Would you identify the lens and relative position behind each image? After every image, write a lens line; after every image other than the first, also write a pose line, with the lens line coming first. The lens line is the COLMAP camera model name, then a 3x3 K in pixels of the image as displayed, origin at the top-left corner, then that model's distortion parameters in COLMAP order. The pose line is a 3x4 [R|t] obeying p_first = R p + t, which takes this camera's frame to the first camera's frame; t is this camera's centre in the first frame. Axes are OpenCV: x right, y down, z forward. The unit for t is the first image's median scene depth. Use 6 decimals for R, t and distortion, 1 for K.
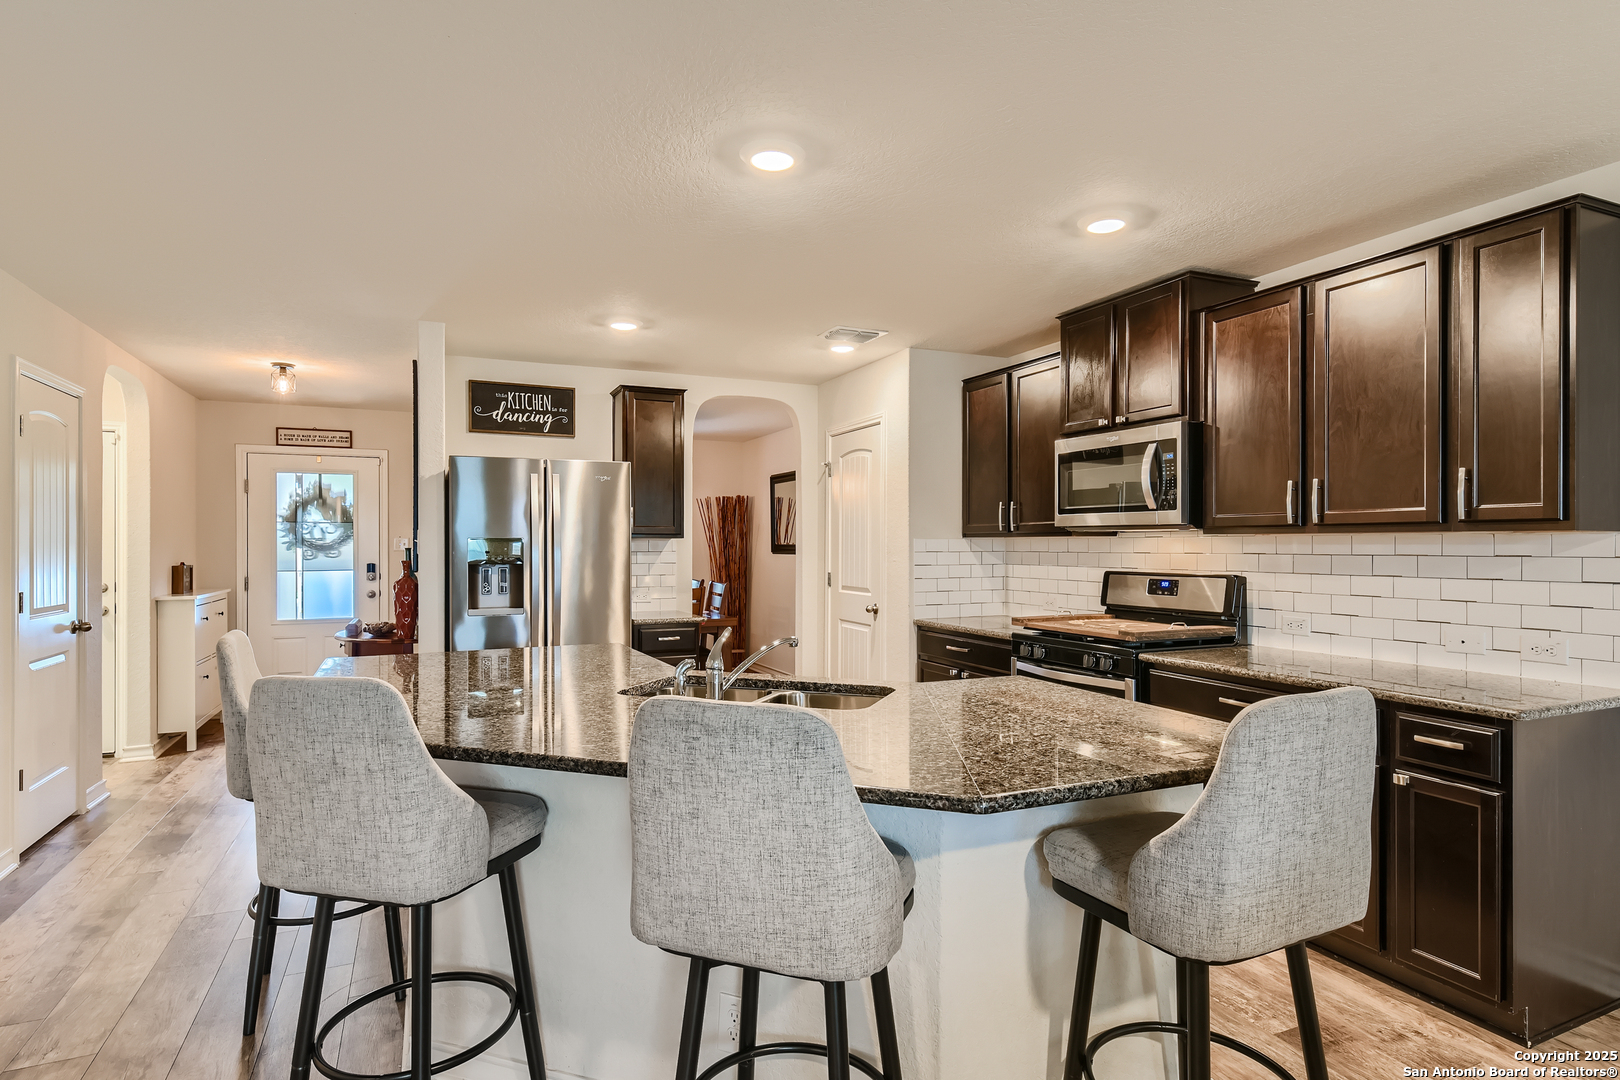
lens RADIAL K [[828.2, 0, 808.2], [0, 828.2, 549.3], [0, 0, 1]] dist [-0.003552, 0.000120]
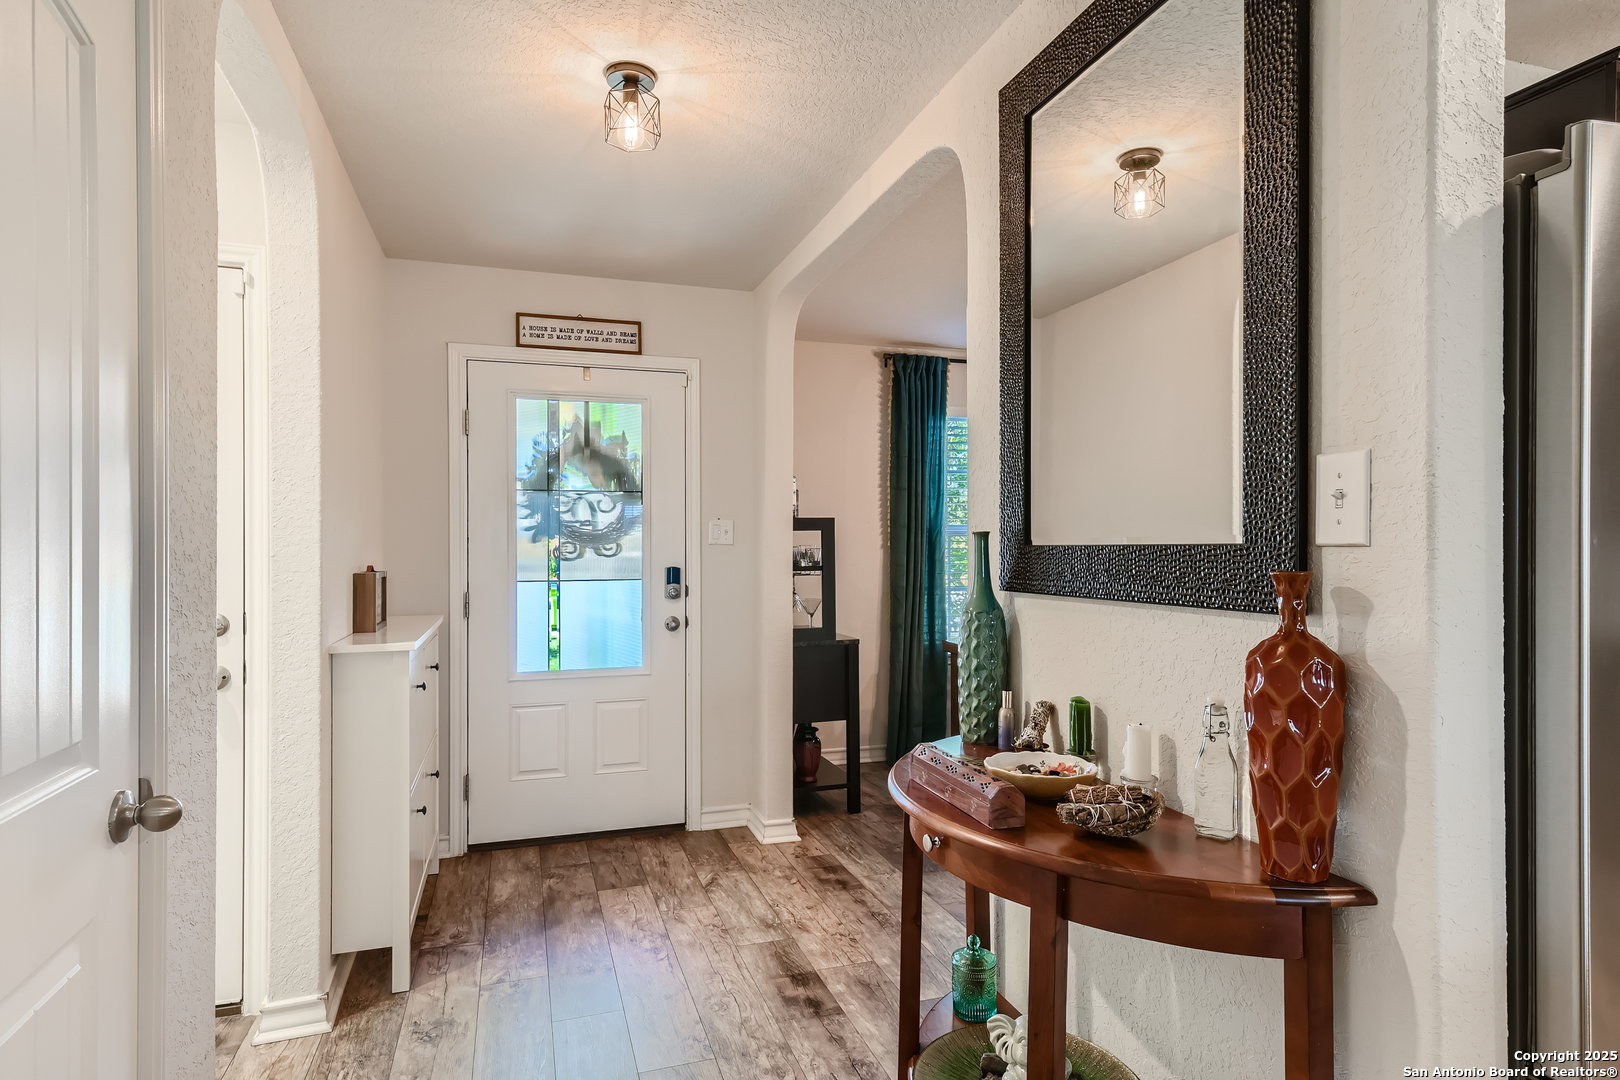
lens RADIAL K [[888.7, 0, 808.6], [0, 888.7, 546.9], [0, 0, 1]] dist [0.007502, 0.001395]
pose [[0.992685, 0.000377, -0.120730, -0.384265], [-0.000387, 1.000000, -0.000059, 0.003767], [0.120730, 0.000106, 0.992685, 0.449493]]
